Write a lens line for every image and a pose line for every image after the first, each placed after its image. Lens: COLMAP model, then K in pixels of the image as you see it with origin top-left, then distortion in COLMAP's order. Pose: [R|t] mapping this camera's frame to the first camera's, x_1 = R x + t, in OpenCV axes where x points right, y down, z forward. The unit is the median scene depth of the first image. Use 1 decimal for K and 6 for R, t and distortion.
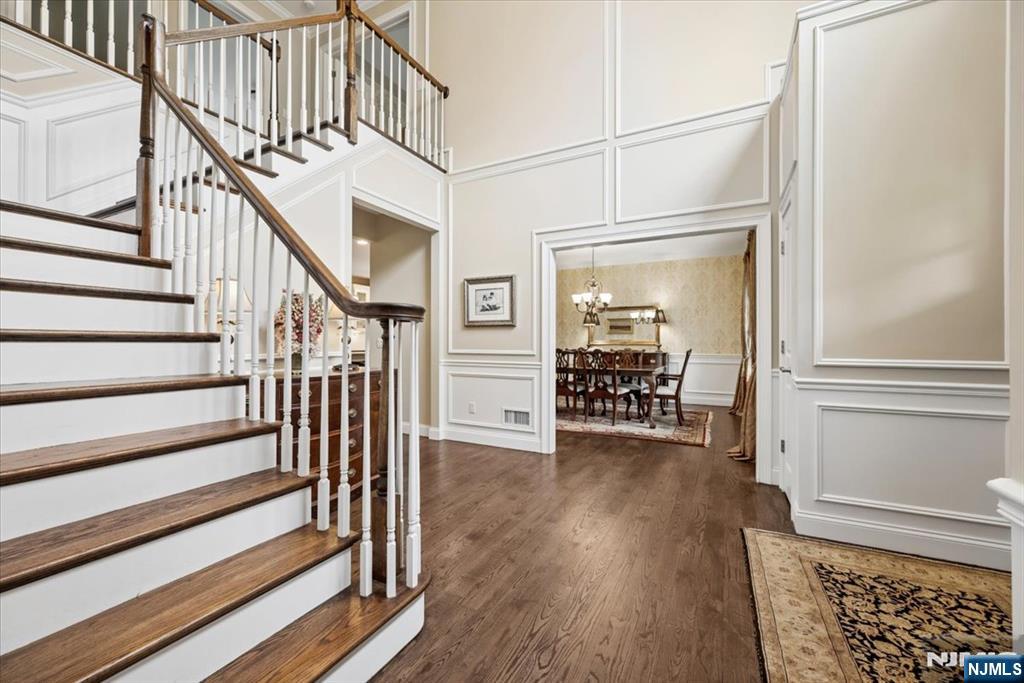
lens RADIAL K [[421.6, 0, 516.3], [0, 421.6, 344.7], [0, 0, 1]] dist [-0.000249, 0.000259]
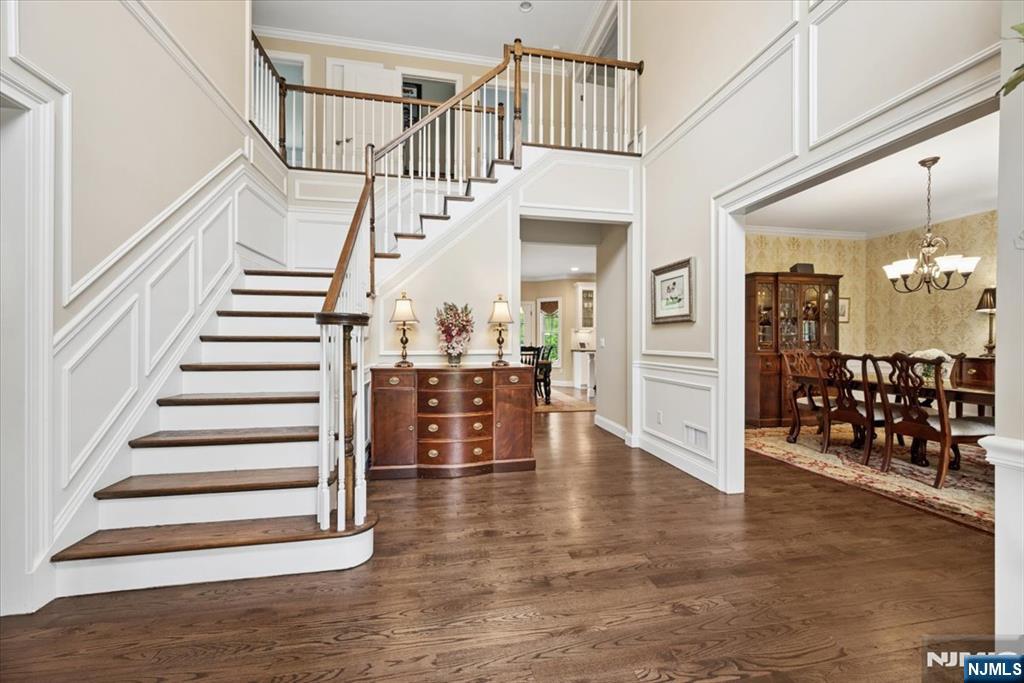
lens RADIAL K [[421.6, 0, 516.3], [0, 421.6, 344.7], [0, 0, 1]] dist [-0.000249, 0.000259]
pose [[0.597359, 0.002186, -0.801971, 0.429782], [-0.002617, 0.999996, 0.000776, 0.000218], [0.801969, 0.001635, 0.597363, 0.254418]]
